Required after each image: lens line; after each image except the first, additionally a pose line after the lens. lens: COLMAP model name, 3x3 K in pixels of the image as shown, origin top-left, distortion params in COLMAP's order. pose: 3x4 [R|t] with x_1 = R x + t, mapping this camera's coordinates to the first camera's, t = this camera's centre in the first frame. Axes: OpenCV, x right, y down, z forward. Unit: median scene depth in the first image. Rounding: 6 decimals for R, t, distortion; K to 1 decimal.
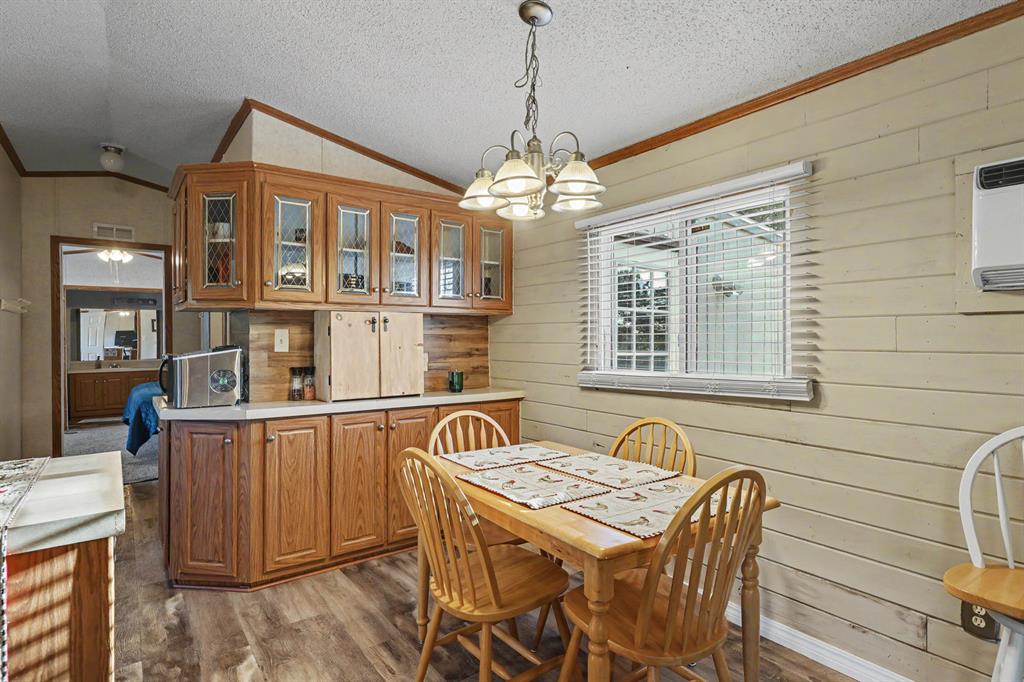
lens RADIAL K [[523.5, 0, 506.0], [0, 523.5, 342.8], [0, 0, 1]] dist [-0.001554, -0.000071]
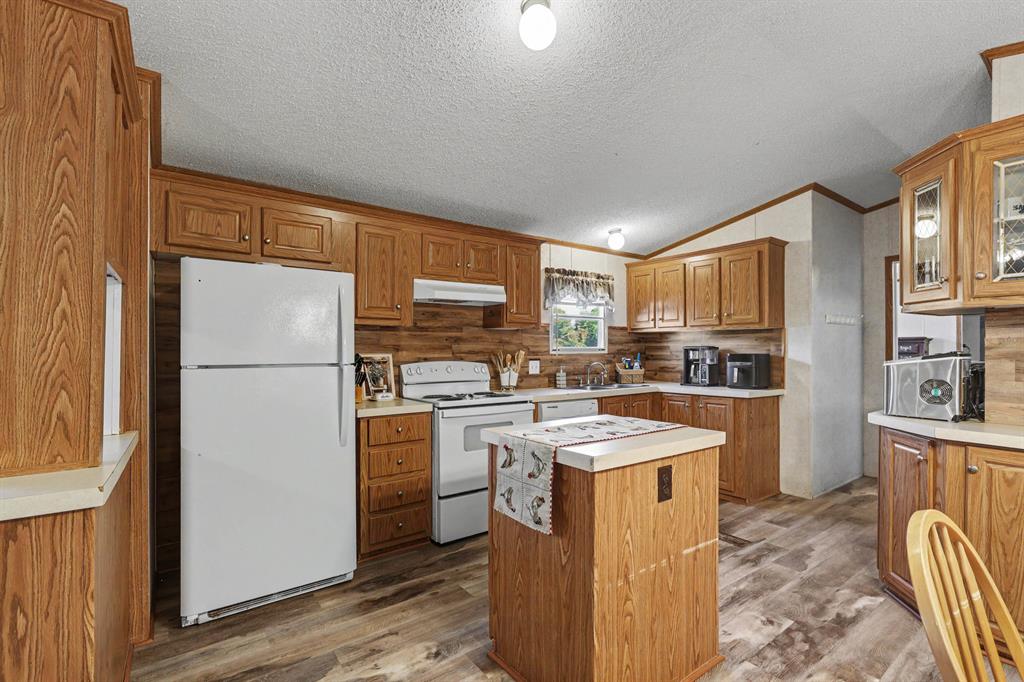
lens RADIAL K [[467.2, 0, 523.7], [0, 467.2, 351.6], [0, 0, 1]] dist [-0.008456, 0.003065]
pose [[0.021622, 0.017631, -0.999611, 0.230702], [0.000462, 0.999844, 0.017645, -0.010255], [0.999766, -0.000844, 0.021611, 0.270370]]
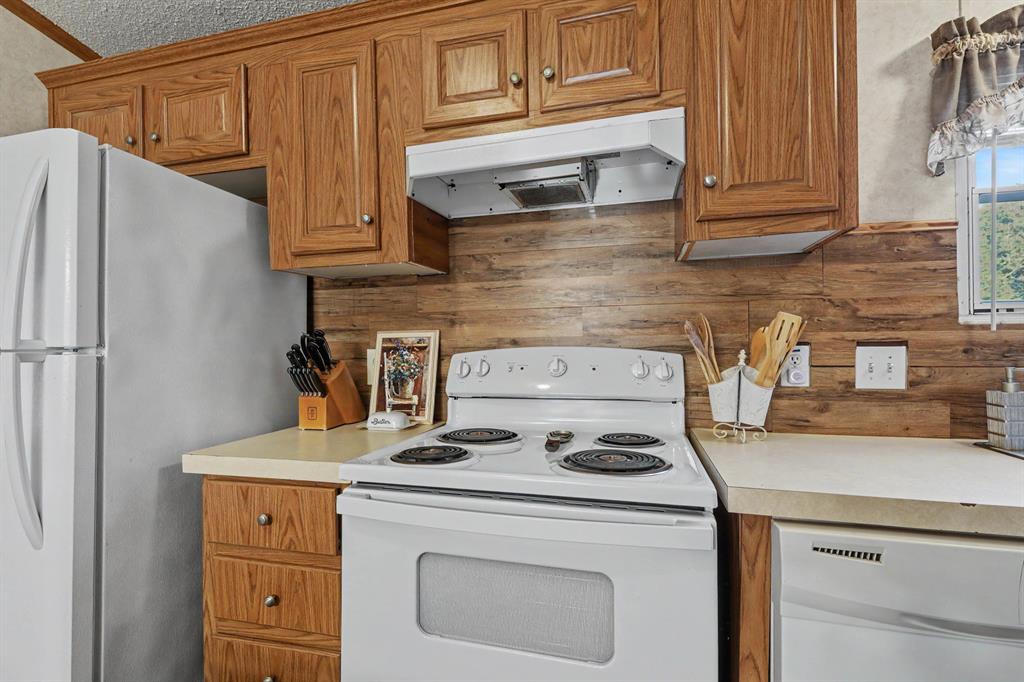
lens RADIAL K [[467.2, 0, 519.2], [0, 467.2, 344.3], [0, 0, 1]] dist [-0.008456, 0.003065]
pose [[-0.769900, 0.027949, -0.637553, -0.691210], [0.023212, 0.999606, 0.015791, 0.026628], [0.637743, -0.002642, -0.770245, 0.463483]]
